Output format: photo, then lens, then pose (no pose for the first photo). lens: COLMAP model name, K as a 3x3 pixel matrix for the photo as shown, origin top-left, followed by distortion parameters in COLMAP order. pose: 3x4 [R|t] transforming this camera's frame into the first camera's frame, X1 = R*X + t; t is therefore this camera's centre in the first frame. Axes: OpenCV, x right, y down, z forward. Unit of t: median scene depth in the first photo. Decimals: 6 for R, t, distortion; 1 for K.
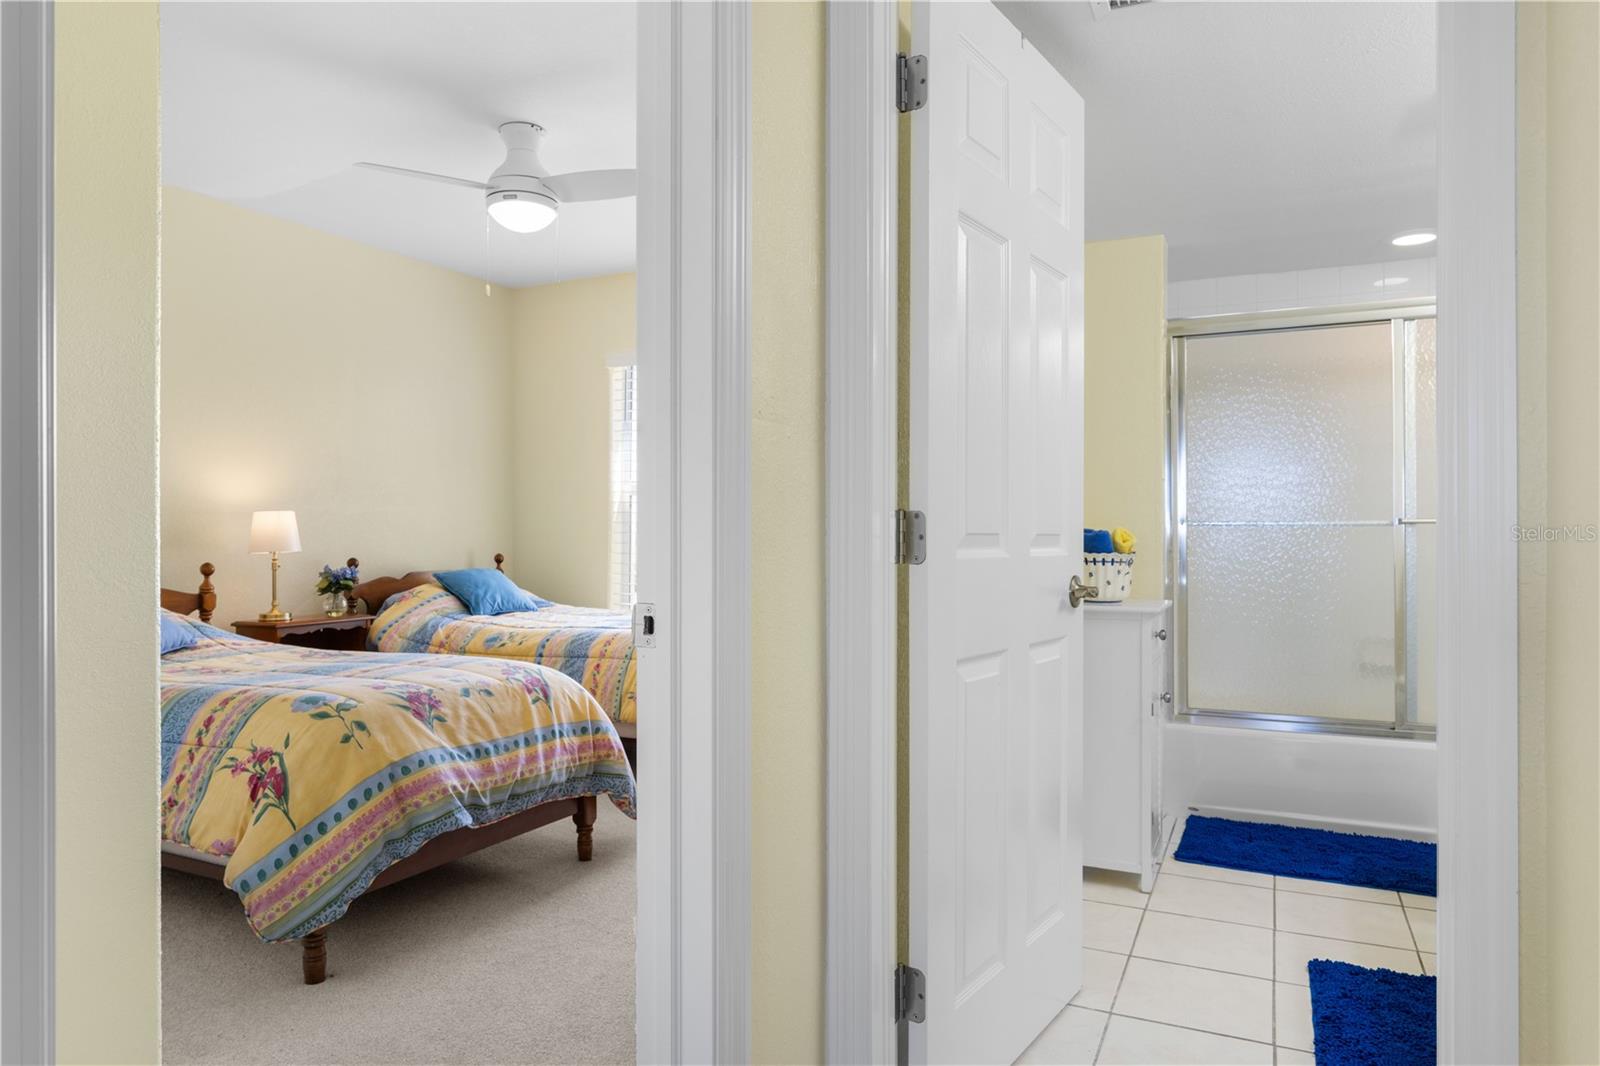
lens RADIAL K [[995.0, 0, 807.6], [0, 995.0, 526.0], [0, 0, 1]] dist [-0.011119, -0.001027]
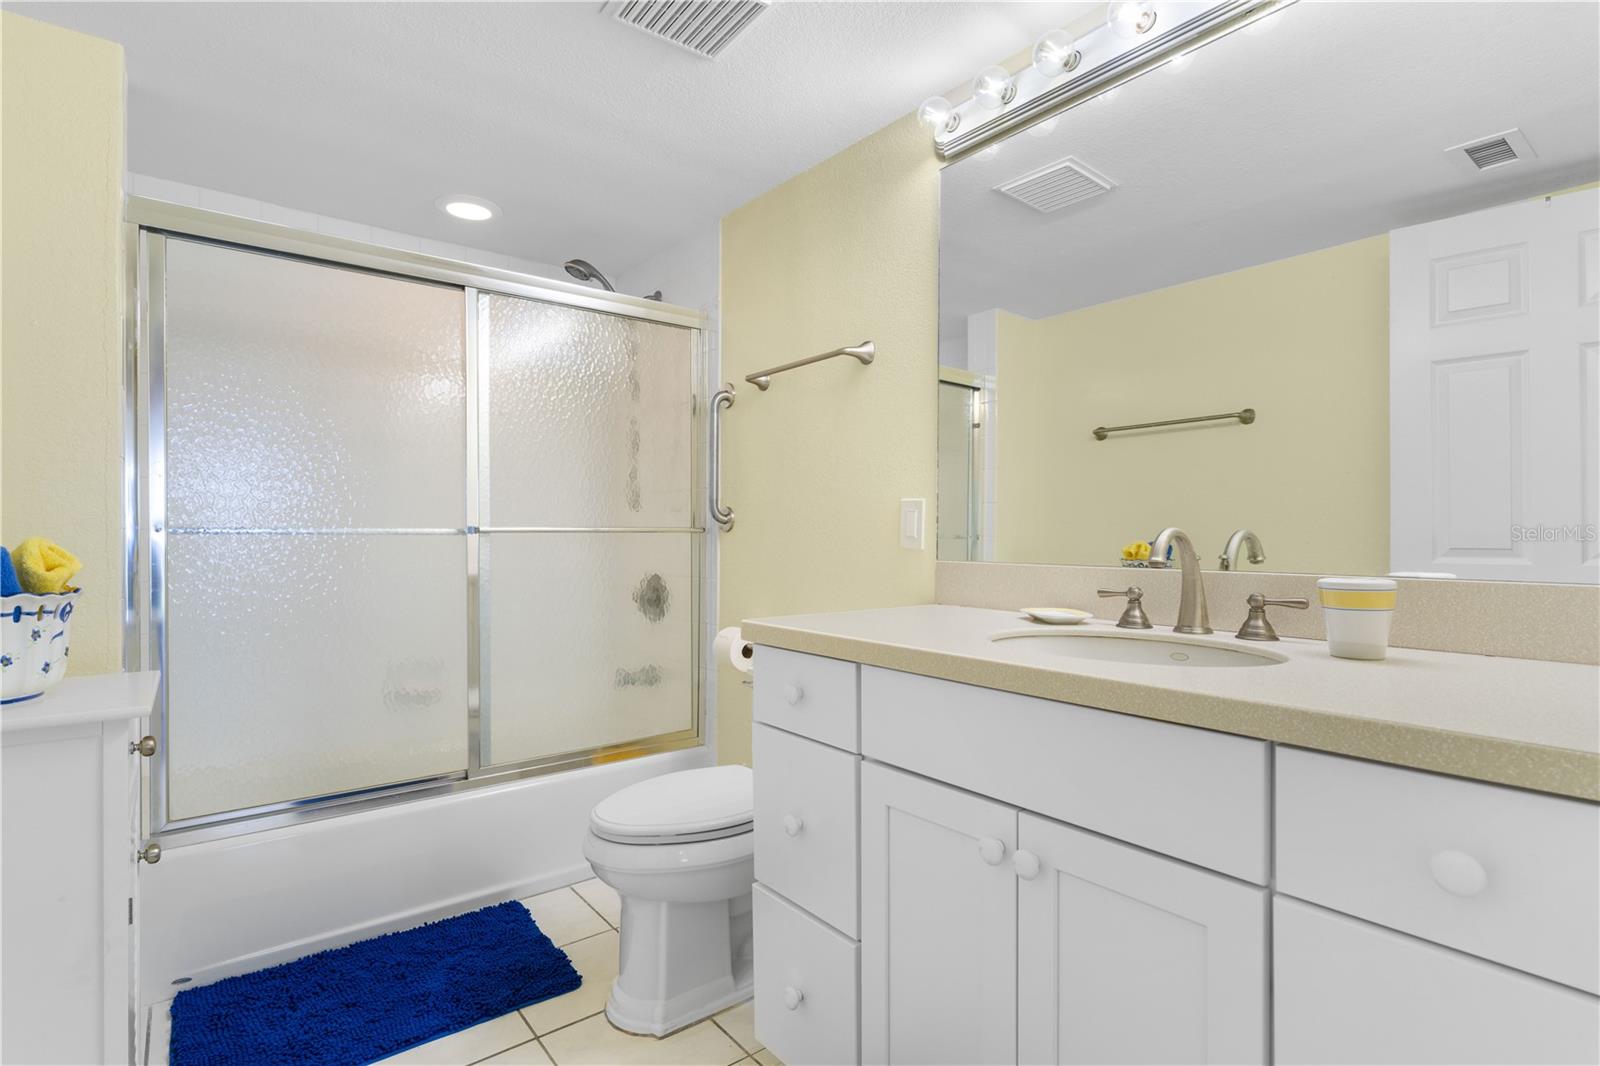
lens RADIAL K [[776.3, 0, 794.1], [0, 776.3, 534.8], [0, 0, 1]] dist [-0.004458, 0.001629]
pose [[0.450898, -0.001118, 0.892575, 0.135081], [-0.006960, 0.999964, 0.004768, -0.005205], [-0.892548, -0.008362, 0.450874, 0.470640]]
